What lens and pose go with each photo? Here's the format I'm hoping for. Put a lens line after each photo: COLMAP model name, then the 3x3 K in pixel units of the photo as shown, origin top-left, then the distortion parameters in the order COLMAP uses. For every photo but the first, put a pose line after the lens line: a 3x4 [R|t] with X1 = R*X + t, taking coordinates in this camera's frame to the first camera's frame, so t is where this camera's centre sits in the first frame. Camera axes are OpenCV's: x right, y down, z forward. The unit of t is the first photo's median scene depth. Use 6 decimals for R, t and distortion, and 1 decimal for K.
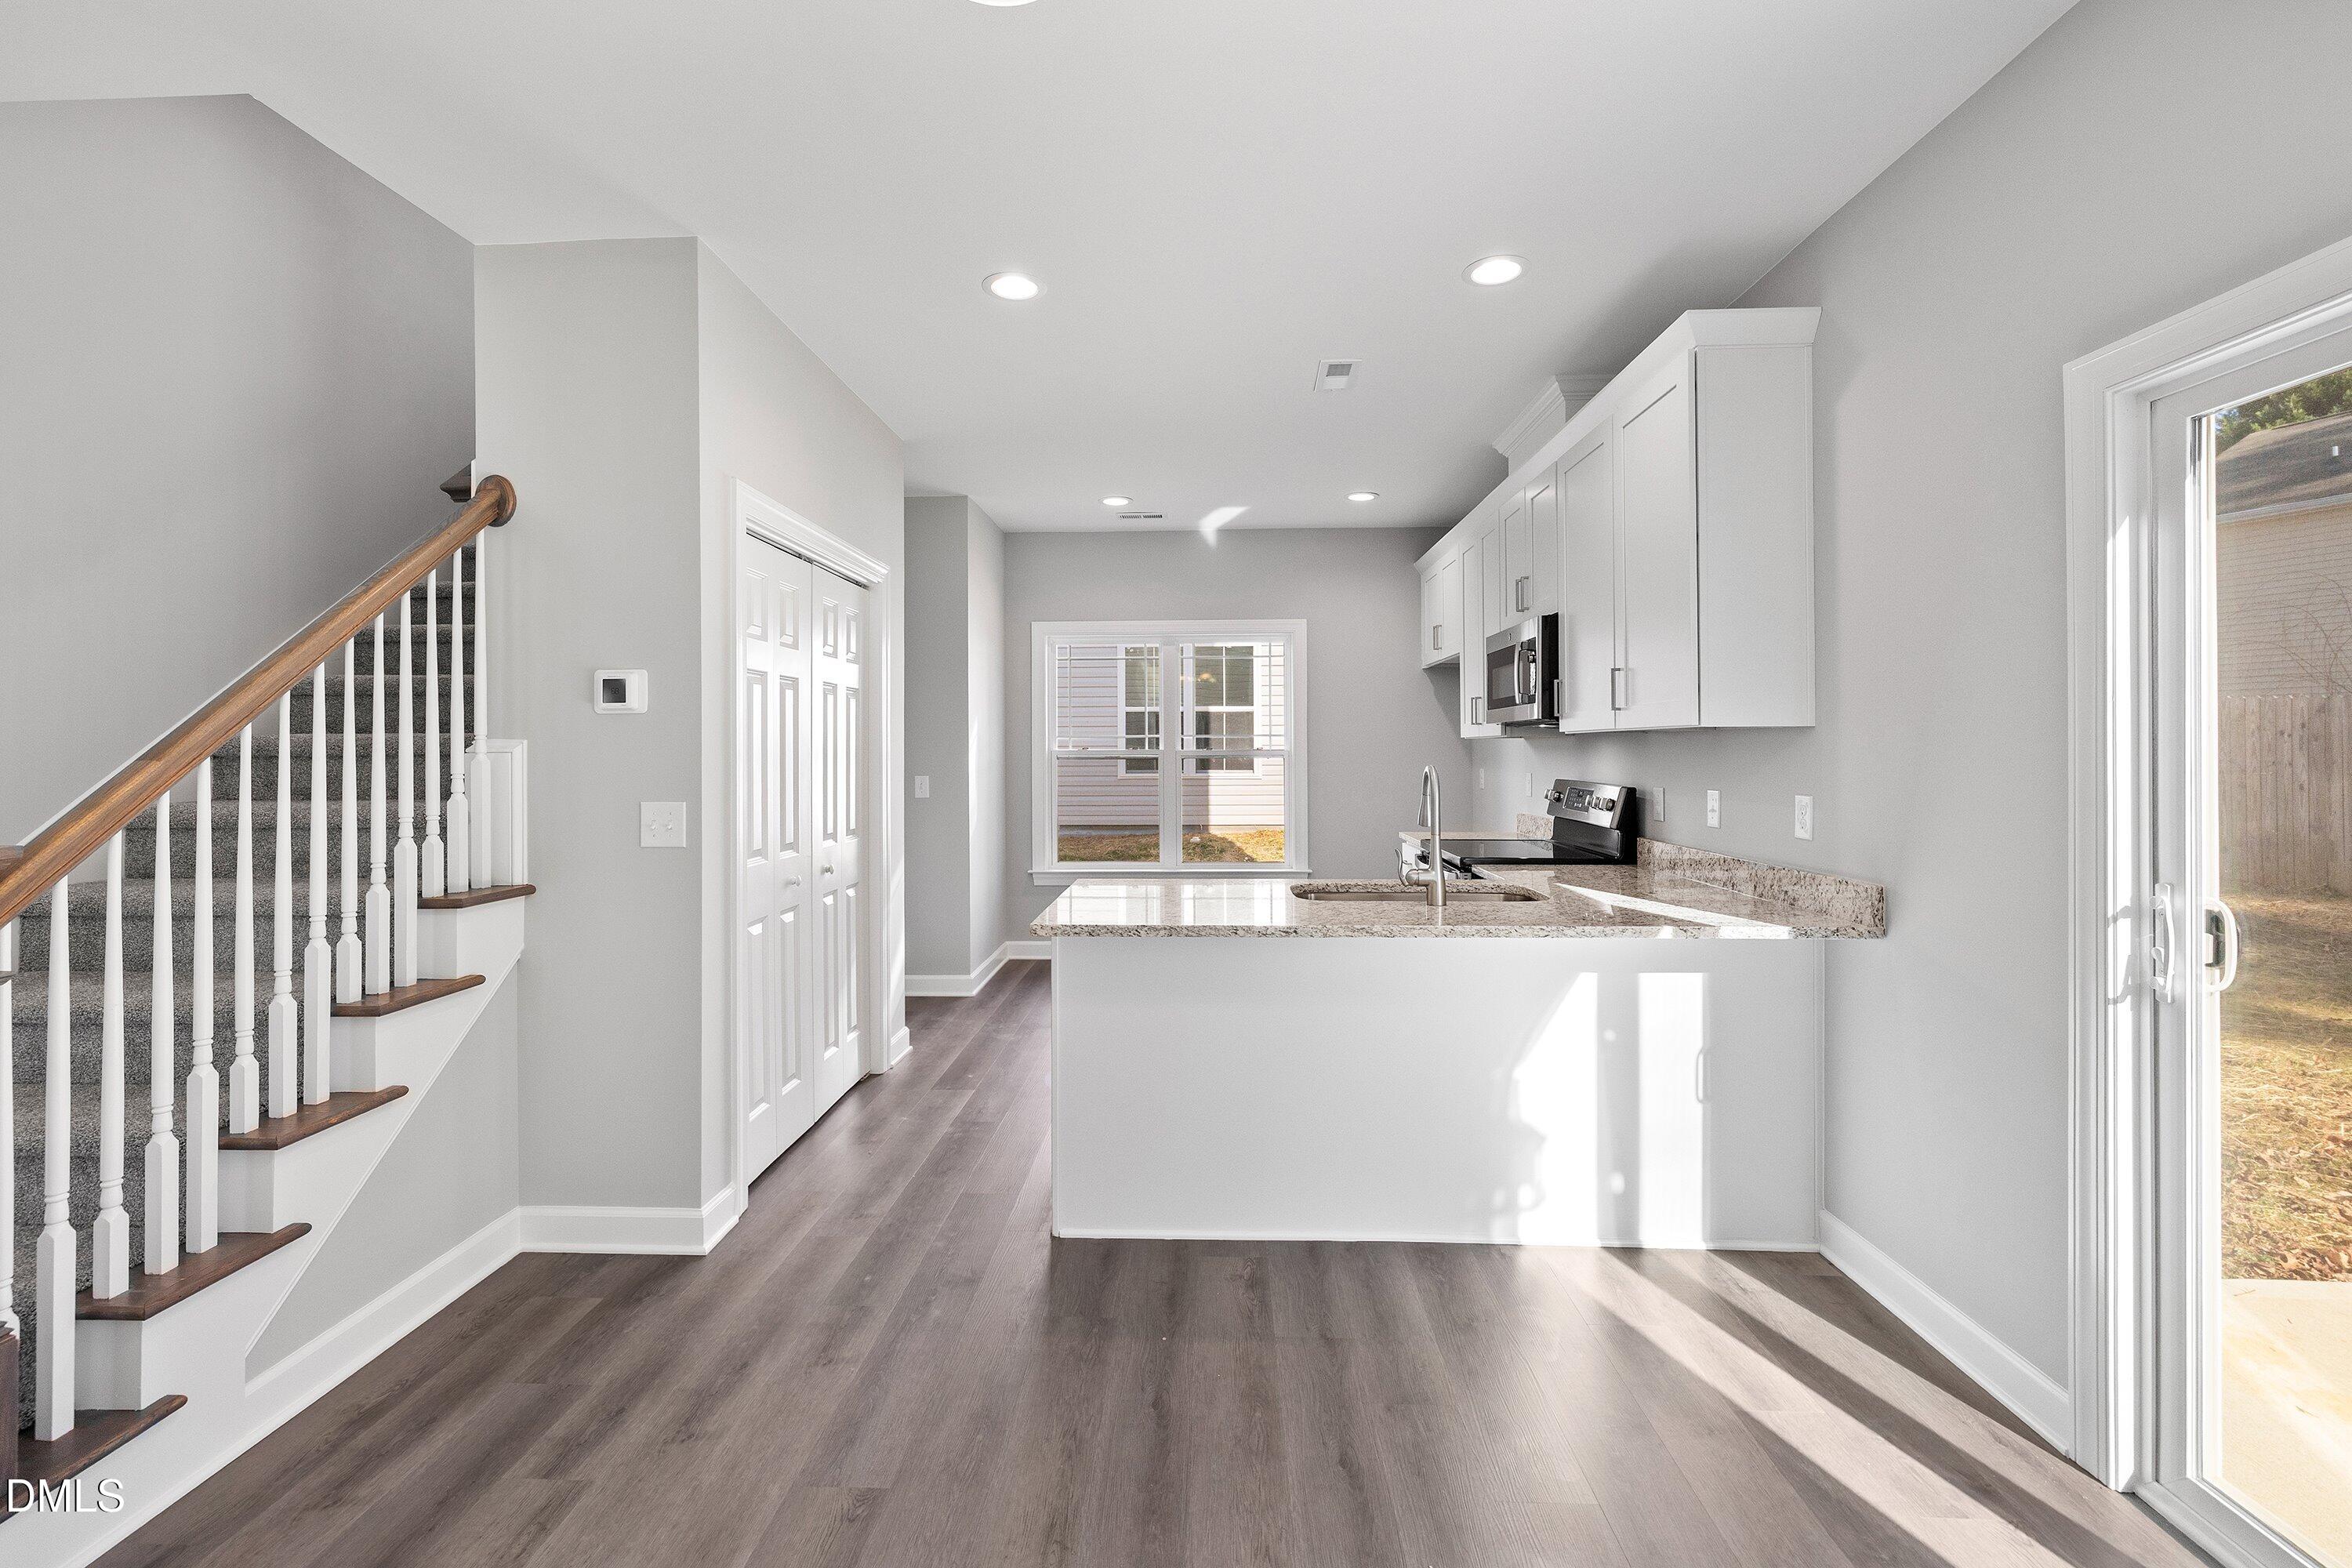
lens RADIAL K [[999.4, 0, 1170.9], [0, 999.4, 730.0], [0, 0, 1]] dist [-0.000999, 0.000179]
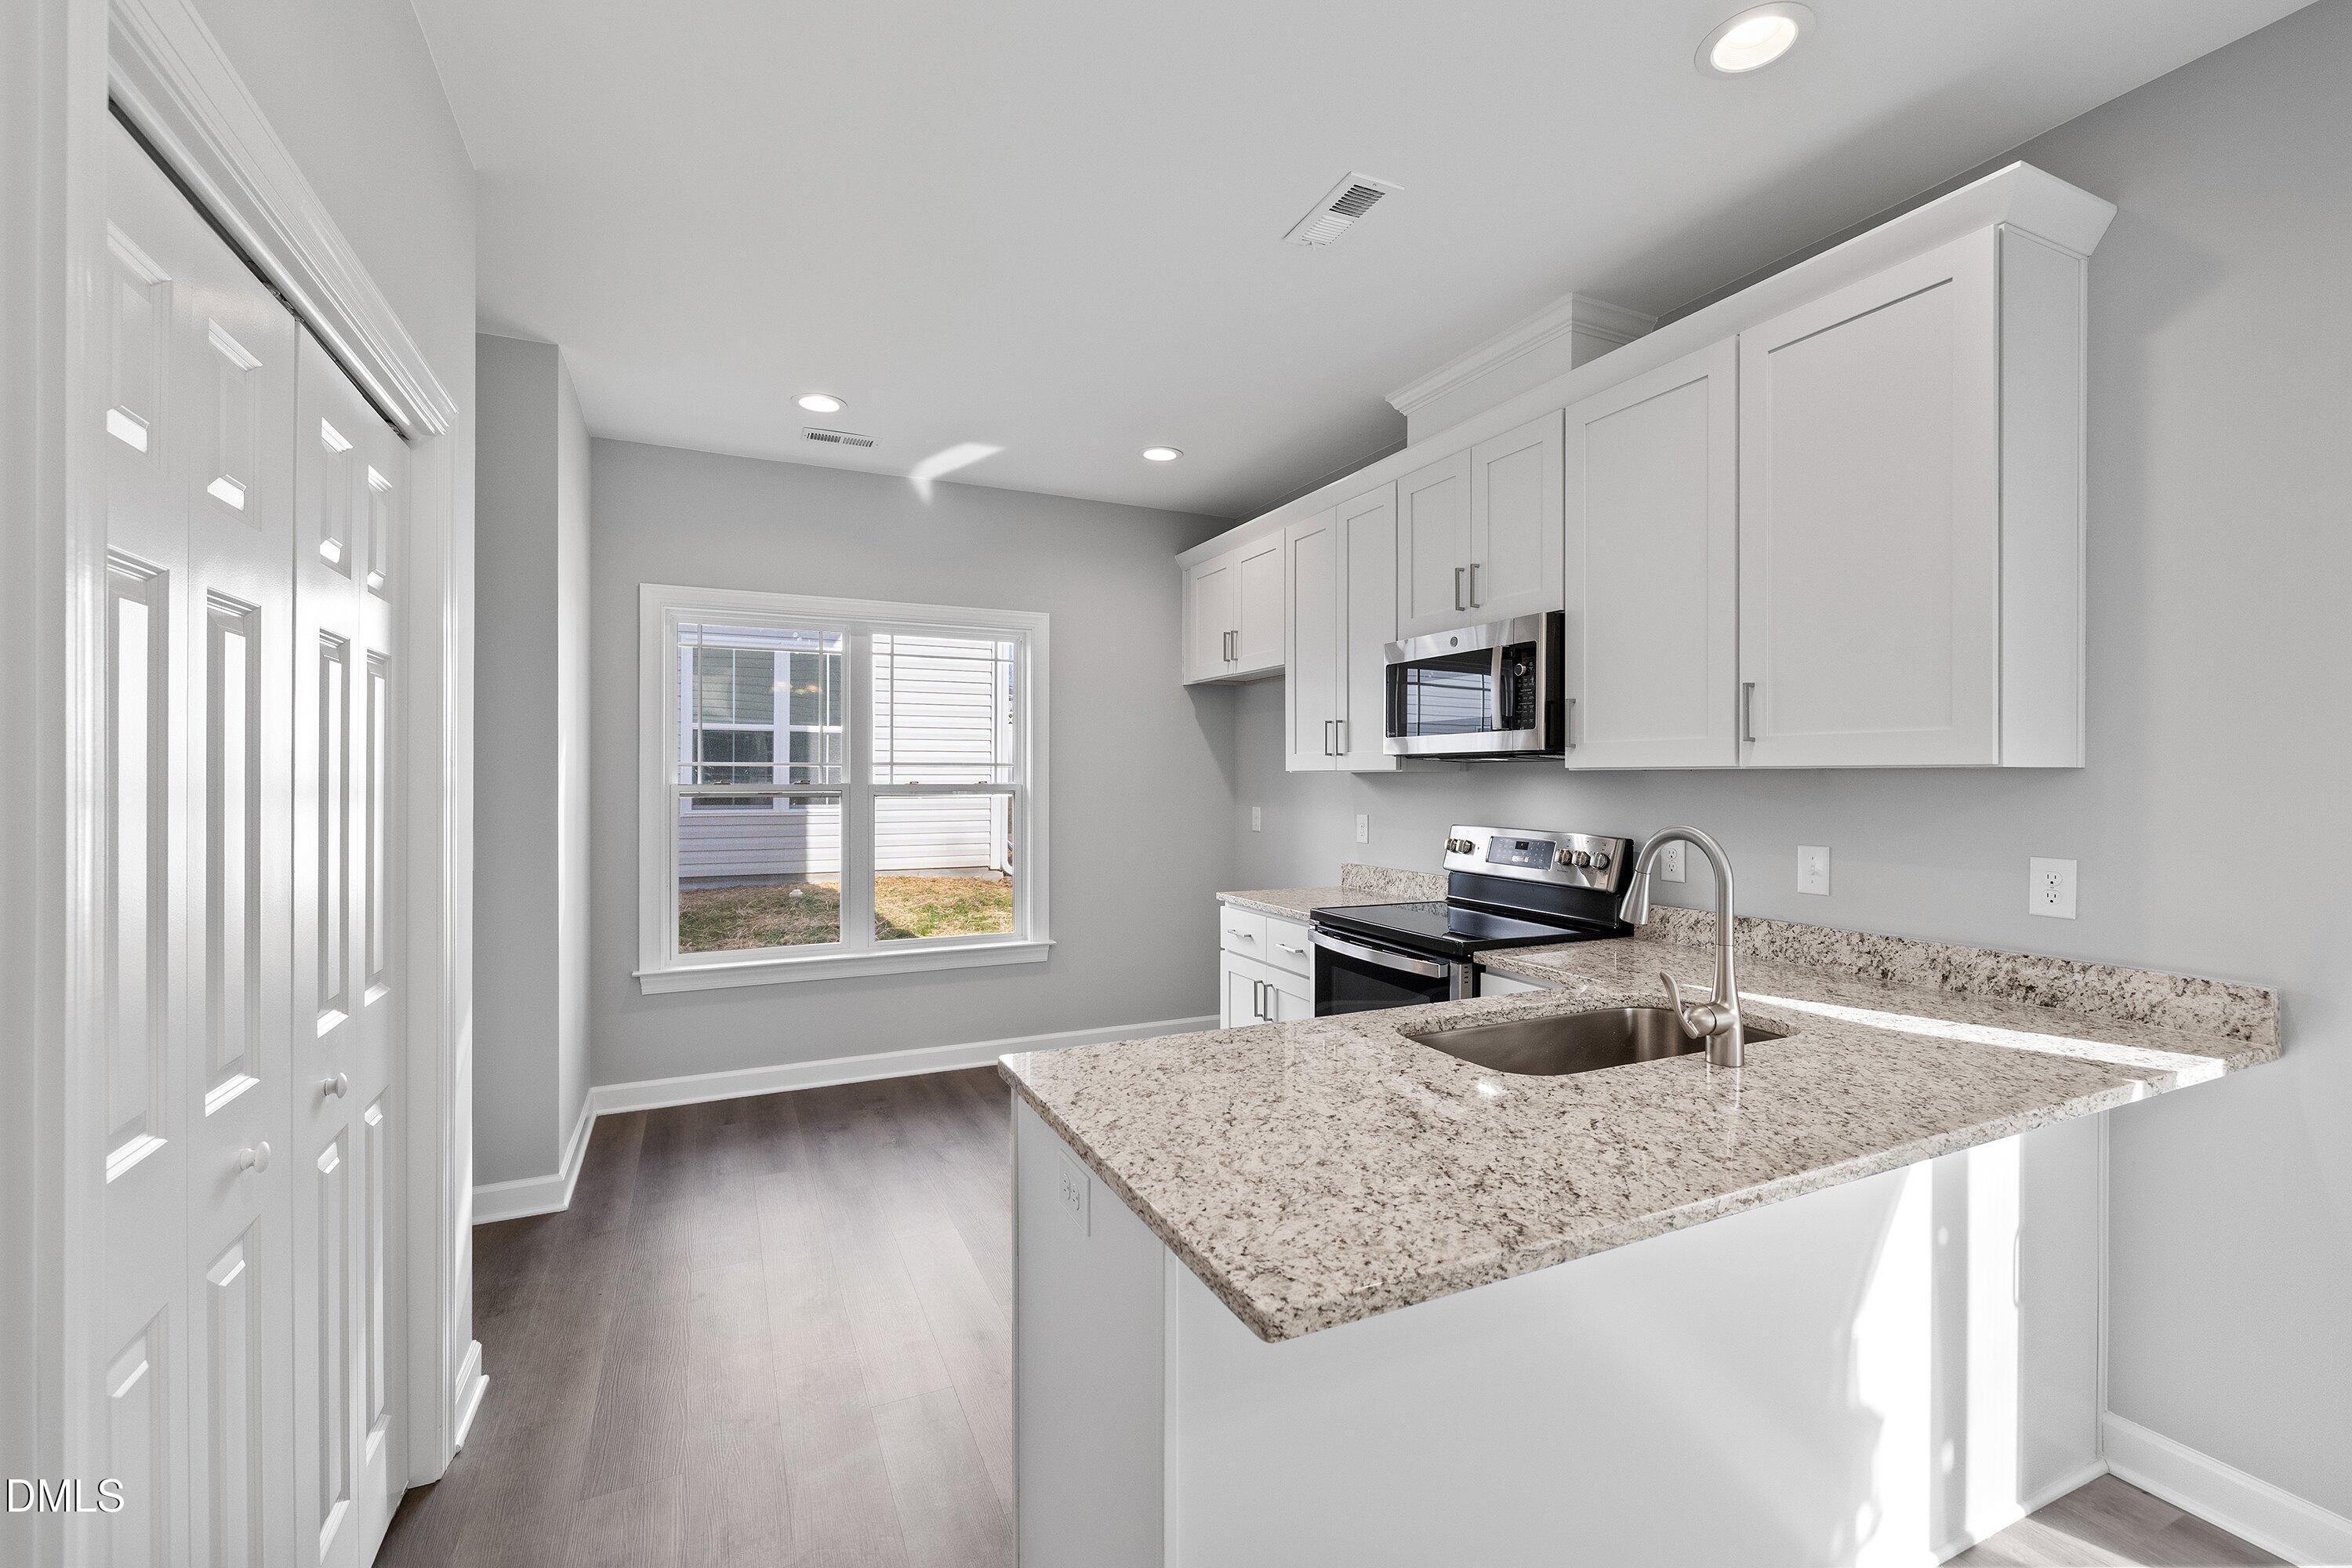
lens RADIAL K [[999.4, 0, 1181.1], [0, 999.4, 769.7], [0, 0, 1]] dist [-0.000999, 0.000179]
pose [[0.884935, 0.007756, 0.465650, -0.310362], [-0.013819, 0.999858, 0.009608, 0.000118], [-0.465510, -0.014937, 0.884917, 0.656375]]
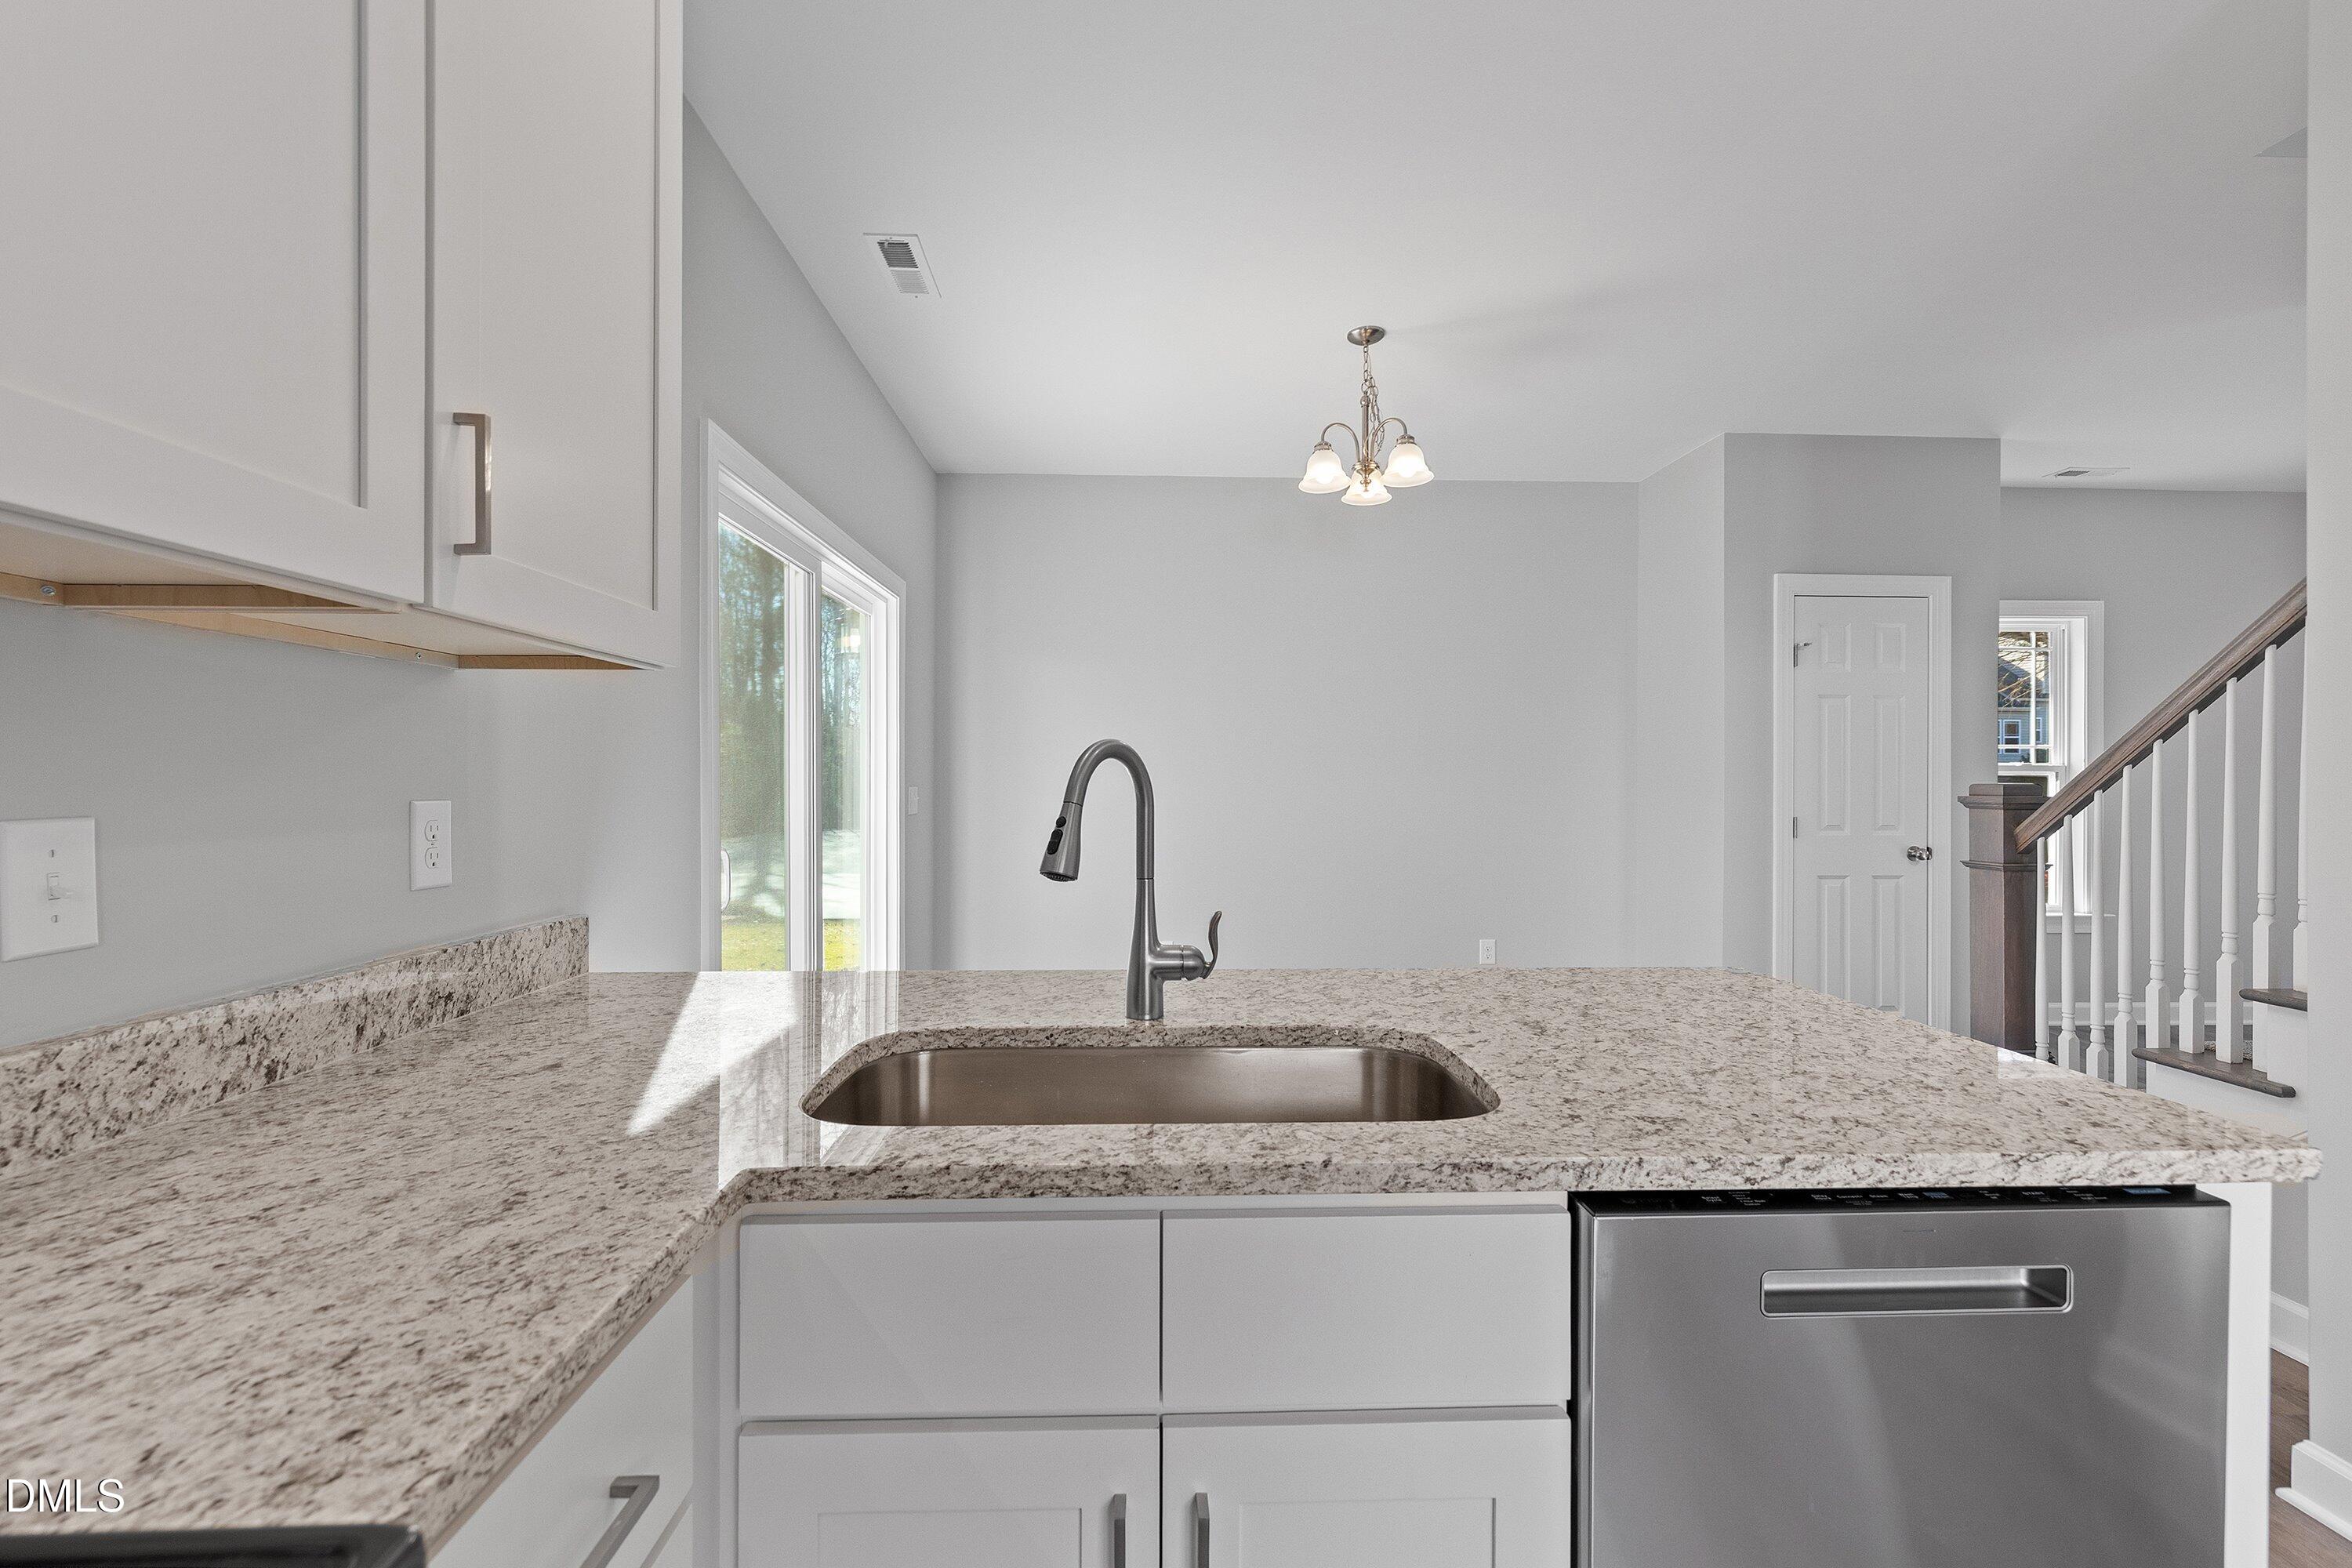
lens RADIAL K [[999.4, 0, 1168.0], [0, 999.4, 778.4], [0, 0, 1]] dist [-0.000999, 0.000179]
pose [[-0.996789, -0.001055, -0.080065, 0.307122], [0.000755, 0.999745, -0.022575, 0.067338], [0.080069, -0.022563, -0.996534, 1.579051]]
